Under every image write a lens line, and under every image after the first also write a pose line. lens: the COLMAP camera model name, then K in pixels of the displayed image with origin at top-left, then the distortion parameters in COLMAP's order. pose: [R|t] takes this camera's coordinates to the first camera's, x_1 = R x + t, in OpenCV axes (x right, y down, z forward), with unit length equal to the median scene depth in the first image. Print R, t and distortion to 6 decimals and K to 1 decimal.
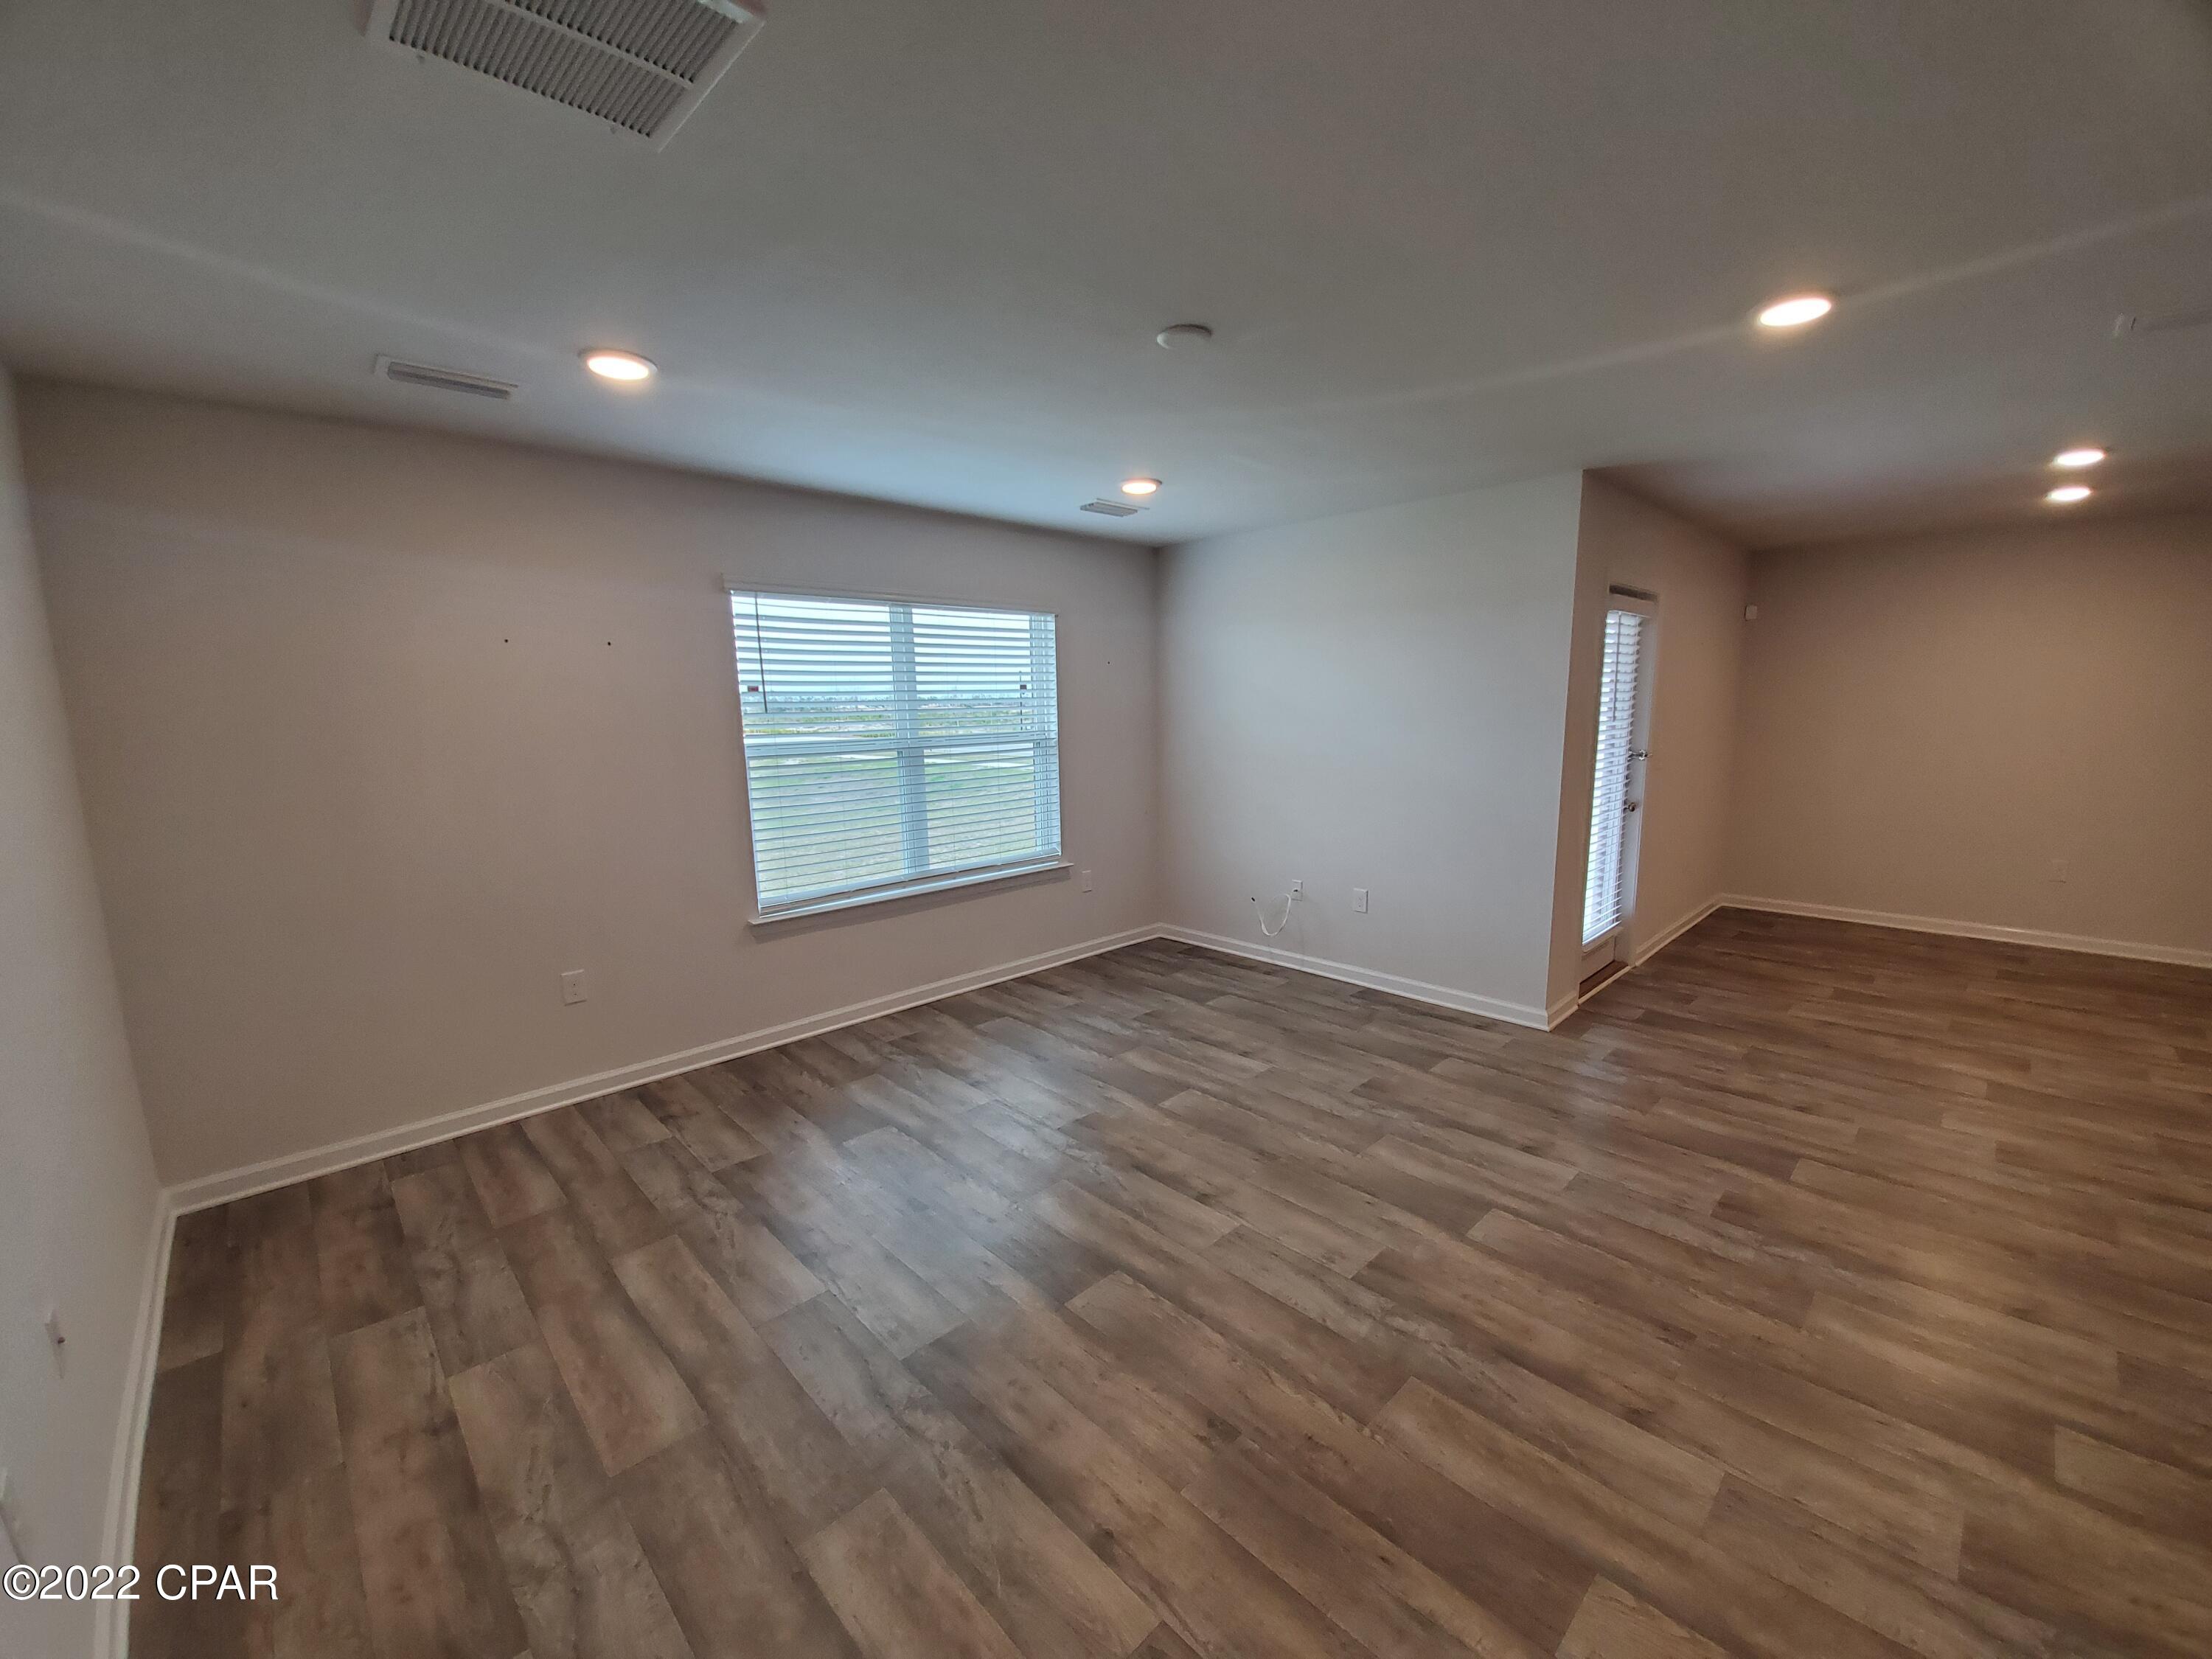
lens RADIAL K [[860.1, 0, 1108.4], [0, 860.1, 820.4], [0, 0, 1]] dist [-0.018411, -0.006568]
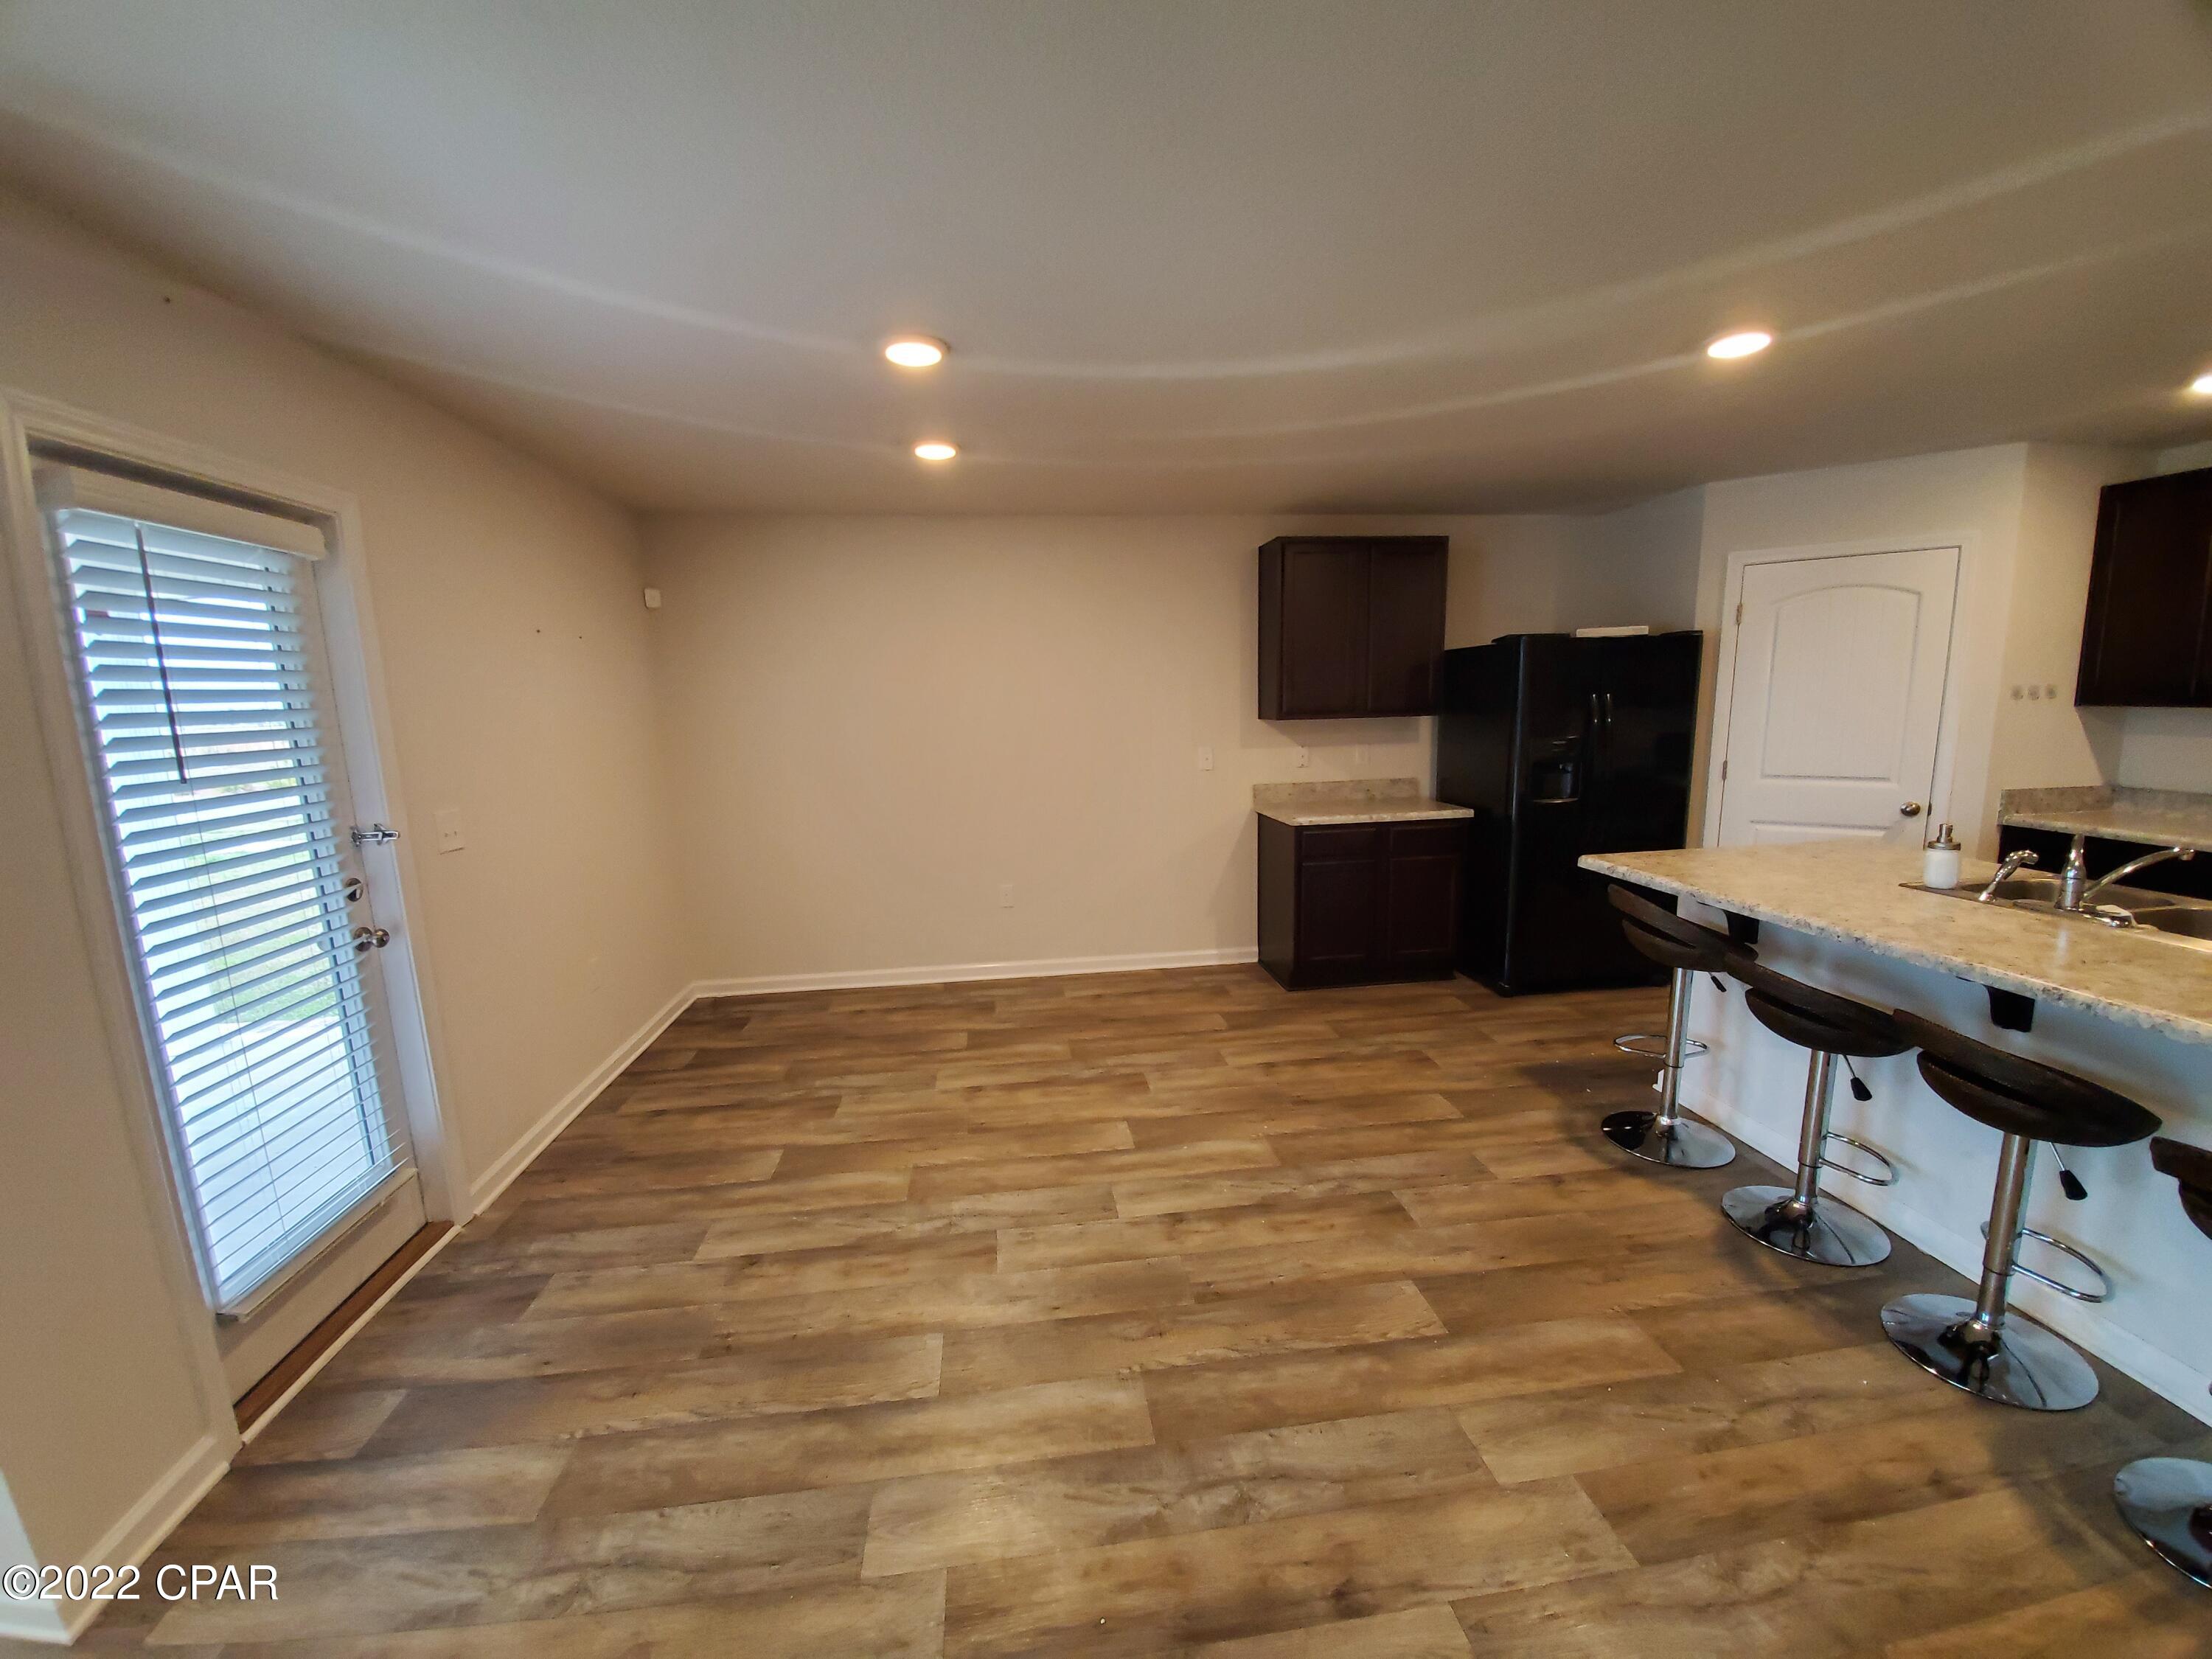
lens RADIAL K [[860.1, 0, 1106.9], [0, 860.1, 848.7], [0, 0, 1]] dist [-0.018411, -0.006568]
pose [[0.579454, -0.130820, 0.804437, 0.636300], [0.120472, 0.989939, 0.074208, -0.074925], [-0.806052, 0.053912, 0.589384, 0.487366]]
